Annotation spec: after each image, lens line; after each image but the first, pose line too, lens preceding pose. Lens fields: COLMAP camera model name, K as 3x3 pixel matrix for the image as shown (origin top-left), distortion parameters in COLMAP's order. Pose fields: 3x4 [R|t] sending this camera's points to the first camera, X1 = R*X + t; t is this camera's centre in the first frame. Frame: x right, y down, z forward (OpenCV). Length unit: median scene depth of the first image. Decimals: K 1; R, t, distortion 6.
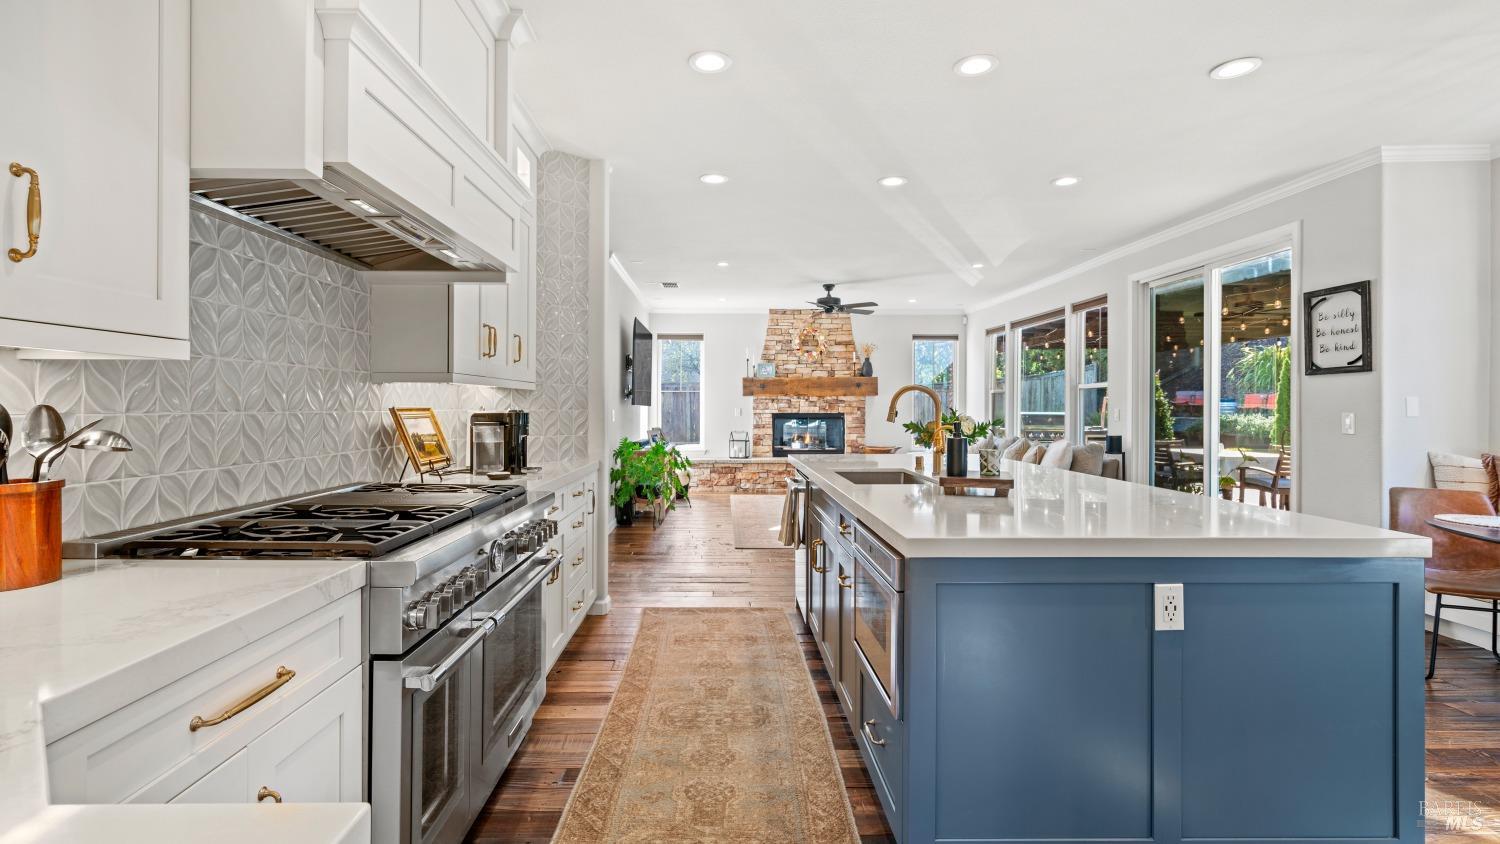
lens RADIAL K [[697.5, 0, 728.0], [0, 697.5, 404.0], [0, 0, 1]] dist [-0.001076, 0.000311]
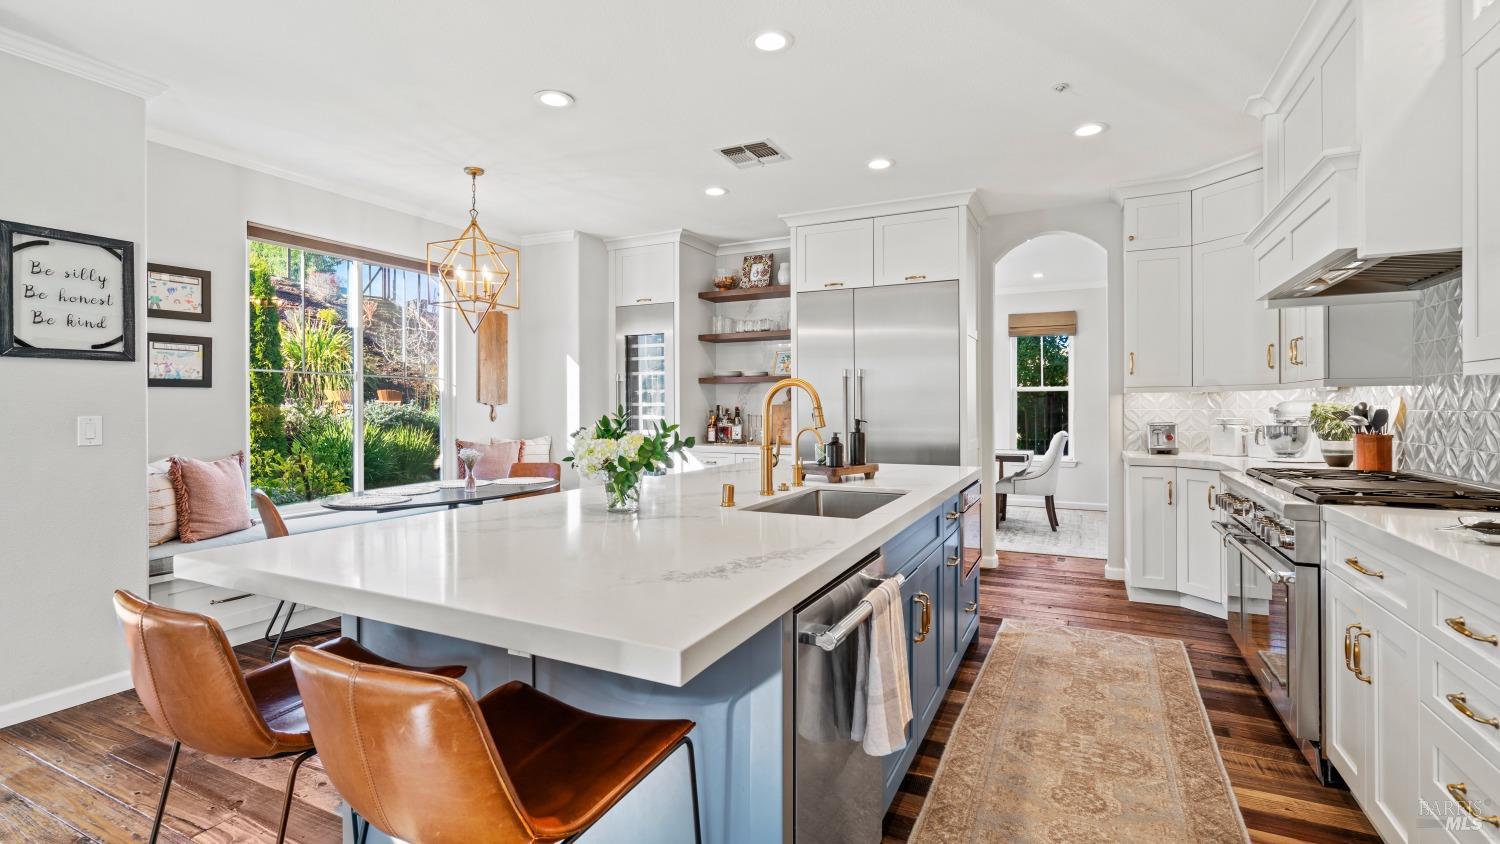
lens RADIAL K [[683.5, 0, 750.1], [0, 683.5, 411.9], [0, 0, 1]] dist [-0.002119, 0.001264]
pose [[-0.893733, -0.003509, 0.448586, -0.015626], [-0.000668, 0.999979, 0.006491, 0.002618], [-0.448600, 0.005502, -0.893716, 0.972344]]
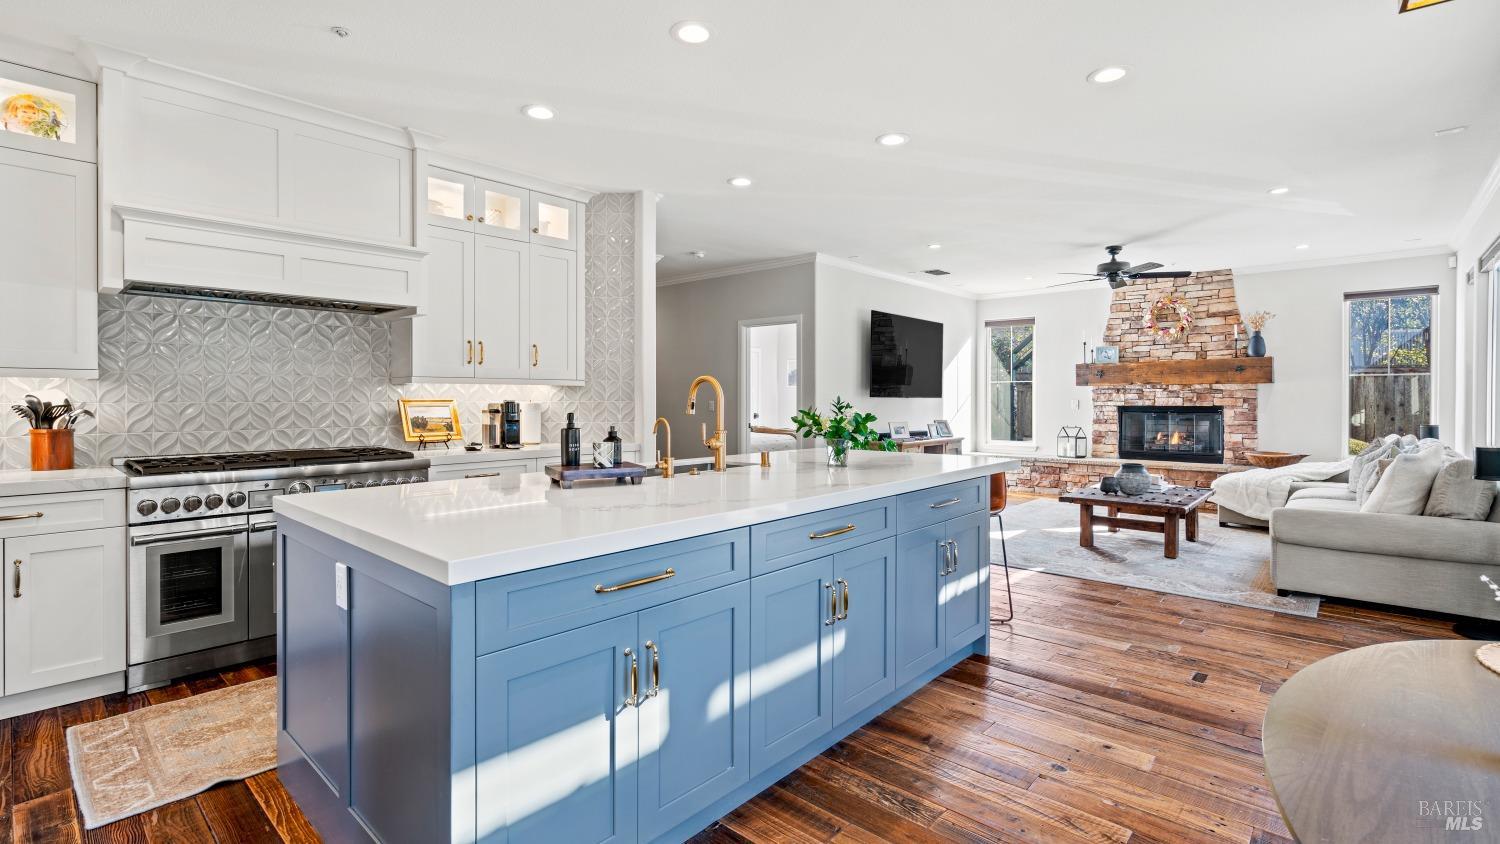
lens RADIAL K [[682.8, 0, 750.0], [0, 682.8, 401.0], [0, 0, 1]] dist [-0.001090, 0.000278]
pose [[0.737153, -0.001131, -0.675725, 0.550664], [0.005362, 0.999977, 0.004177, 0.003021], [0.675704, -0.006702, 0.737142, 0.195754]]
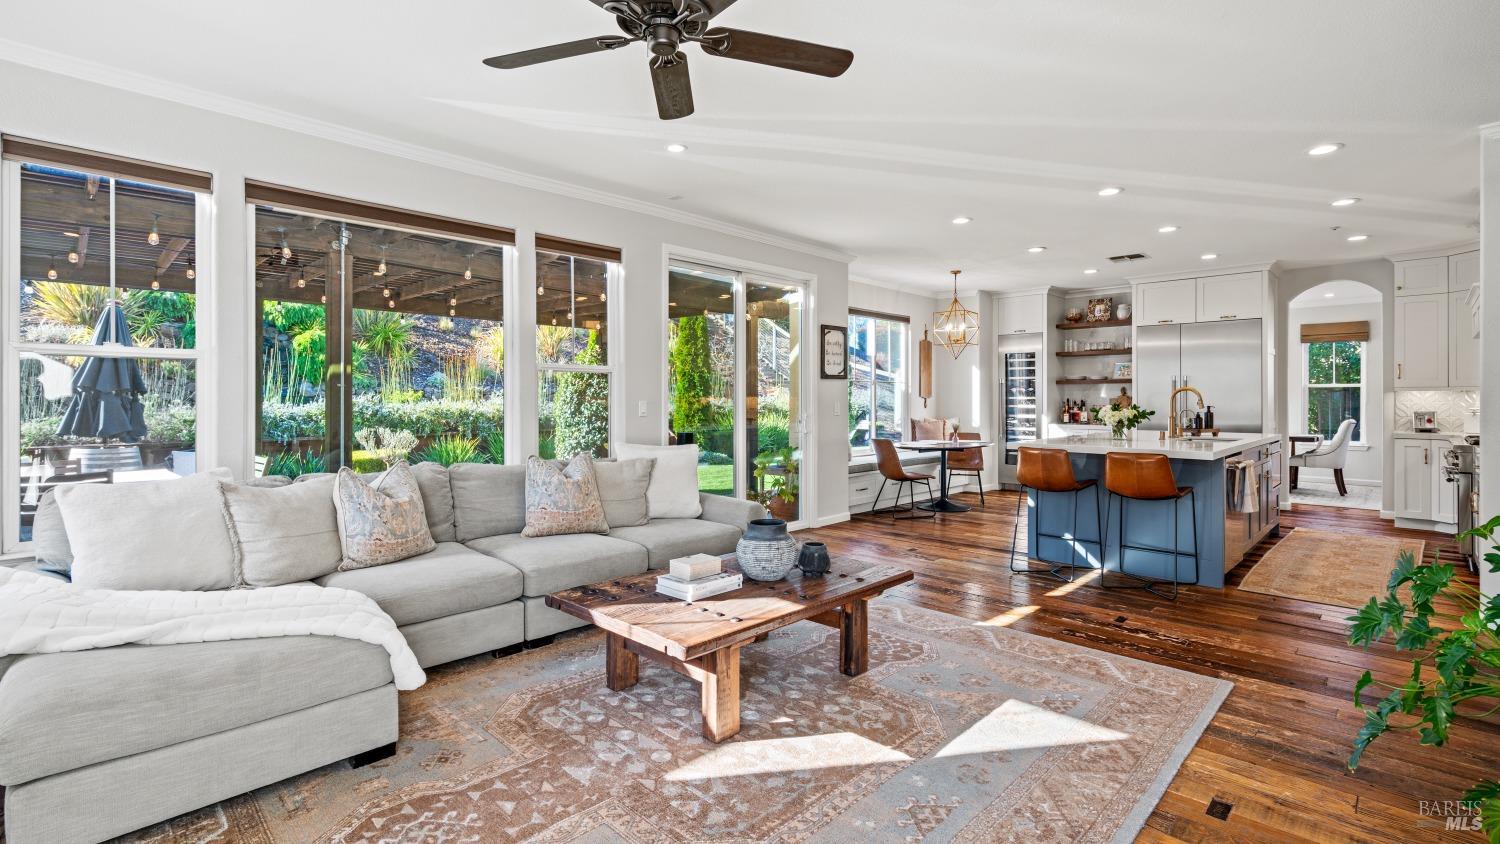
lens RADIAL K [[688.8, 0, 746.2], [0, 688.8, 402.5], [0, 0, 1]] dist [0.001317, 0.000769]
pose [[-0.710657, -0.005874, 0.703514, -0.095249], [-0.004634, 0.999983, 0.003668, 0.006041], [-0.703524, -0.000653, -0.710672, 1.739625]]
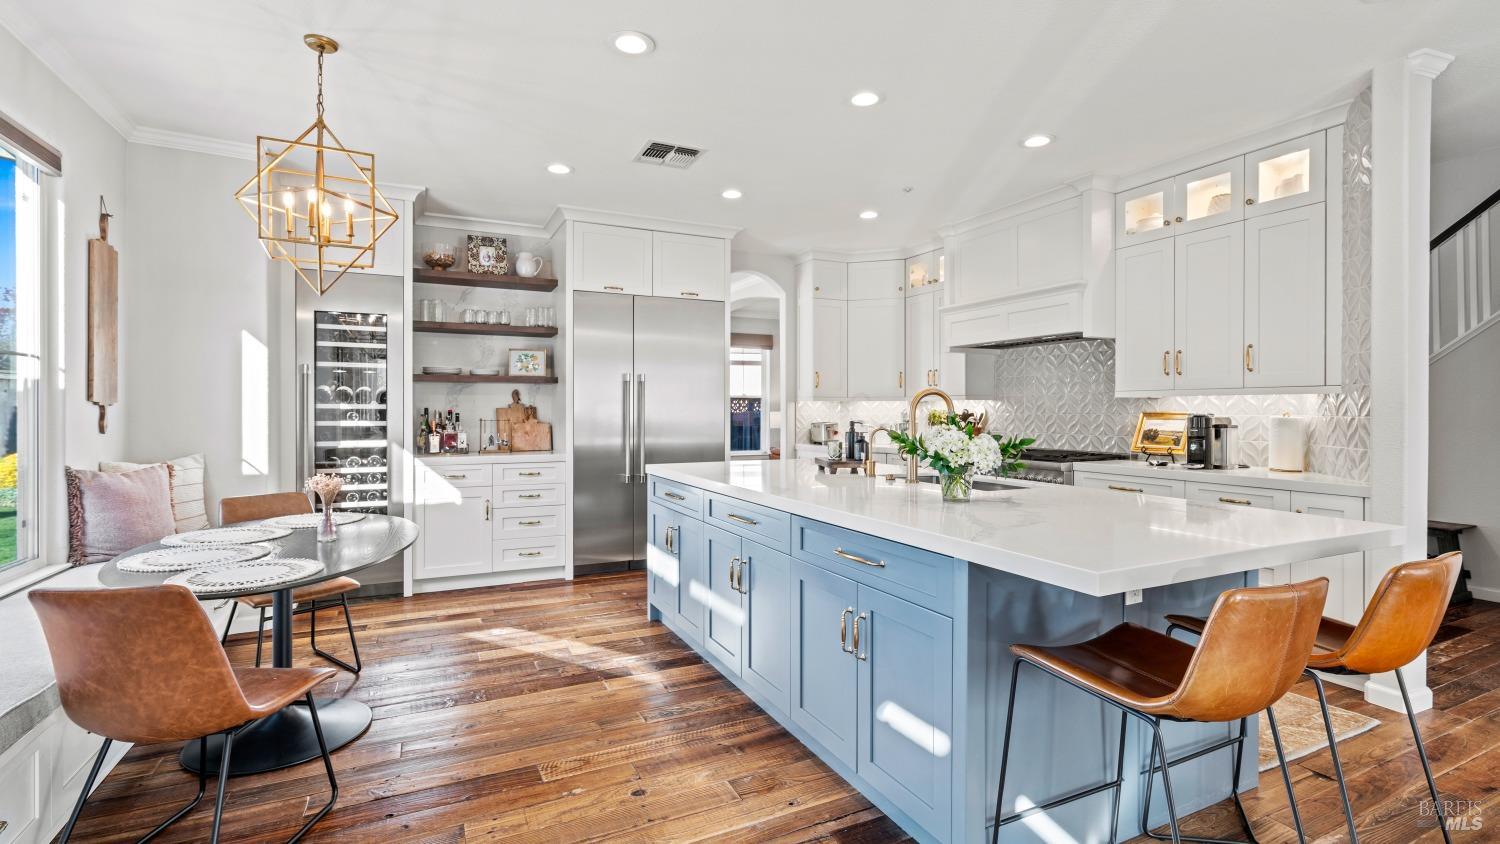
lens RADIAL K [[678.5, 0, 743.1], [0, 678.5, 416.7], [0, 0, 1]] dist [-0.001273, -0.000007]
pose [[-0.905668, -0.000763, -0.423987, 0.522849], [-0.002967, 0.999985, 0.004537, 0.005015], [0.423977, 0.005367, -0.905657, 0.999899]]
